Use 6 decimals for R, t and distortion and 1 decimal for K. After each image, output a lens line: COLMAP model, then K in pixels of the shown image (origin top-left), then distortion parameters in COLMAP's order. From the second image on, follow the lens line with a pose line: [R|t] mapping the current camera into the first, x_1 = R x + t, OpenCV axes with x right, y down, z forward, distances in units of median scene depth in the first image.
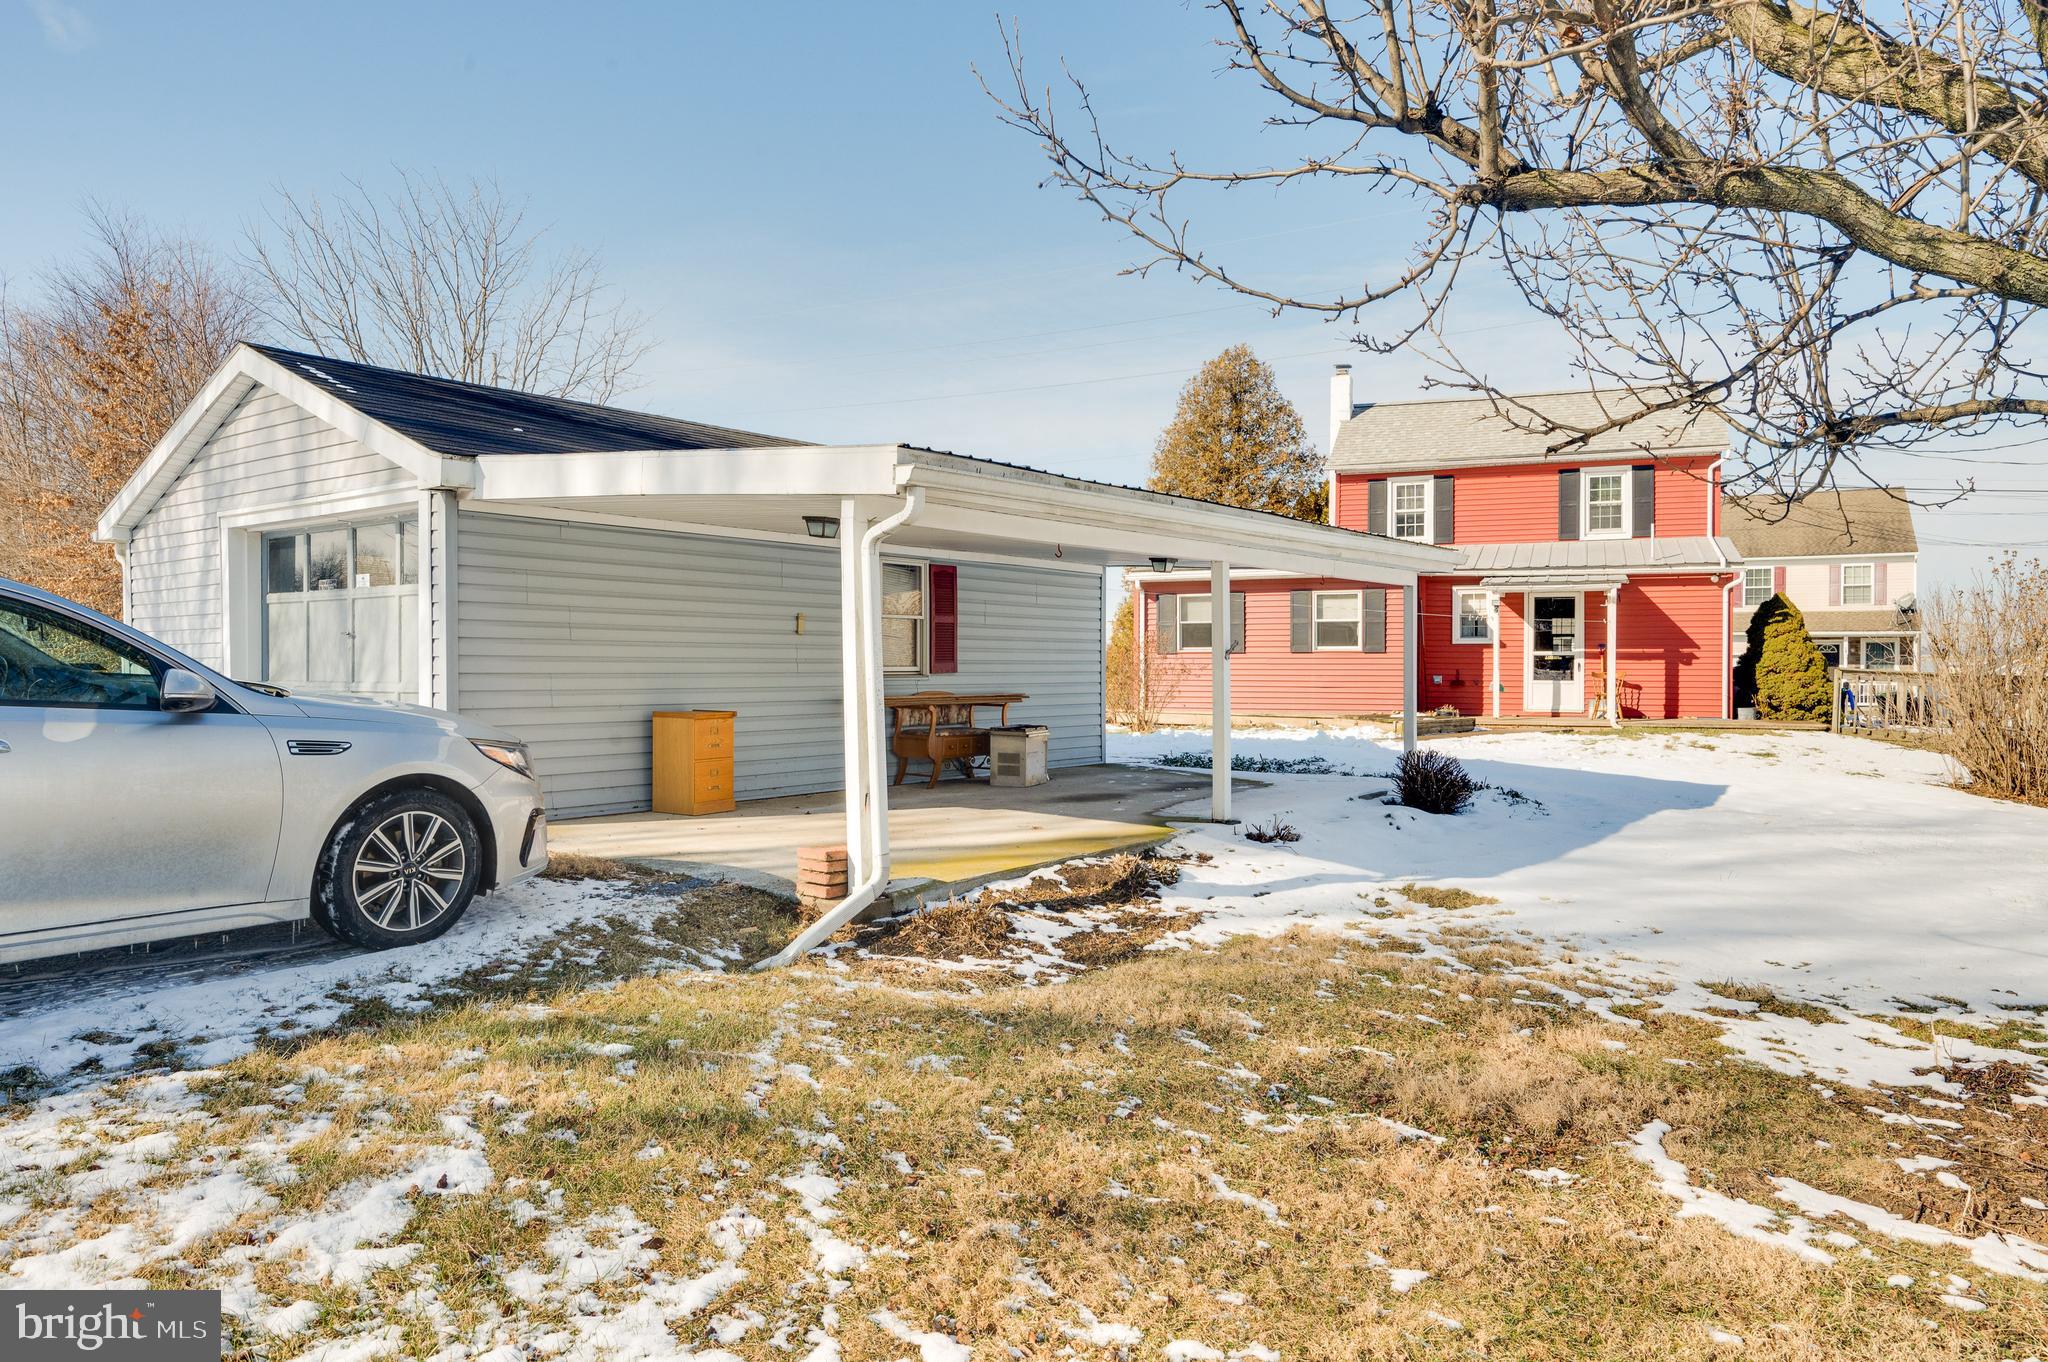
lens RADIAL K [[1376.9, 0, 1024.0], [0, 1376.9, 681.0], [0, 0, 1]] dist [-0.007643, -0.002217]
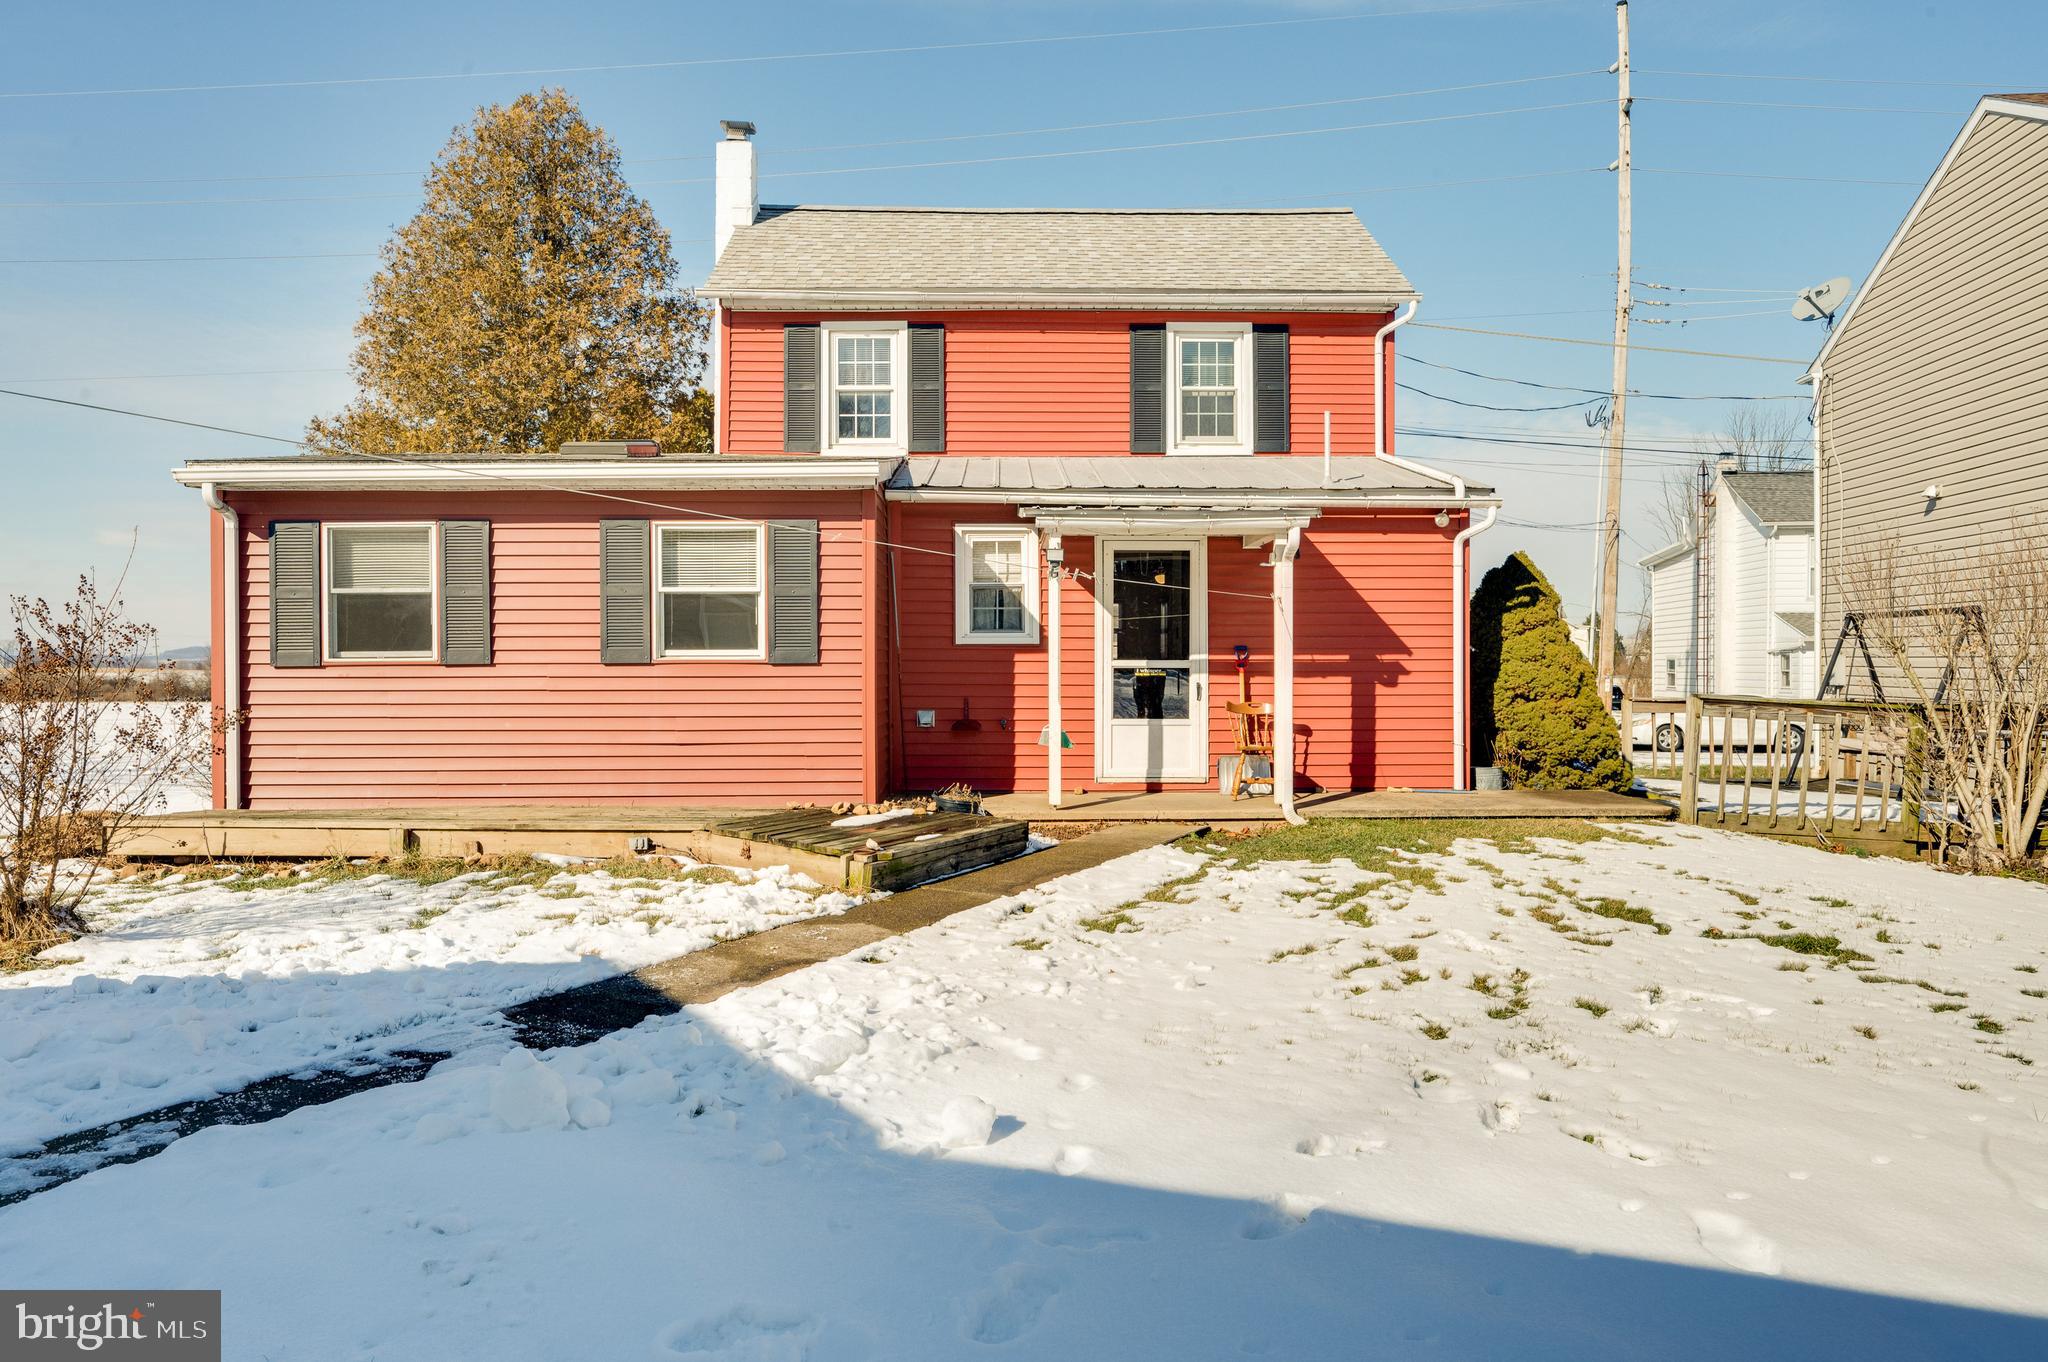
lens RADIAL K [[1368.8, 0, 1024.0], [0, 1368.8, 681.0], [0, 0, 1]] dist [-0.000430, 0.000092]
pose [[0.919979, -0.008444, 0.391876, 0.147185], [0.007574, 0.999964, 0.003765, -0.015994], [-0.391894, -0.000496, 0.920010, 0.555694]]
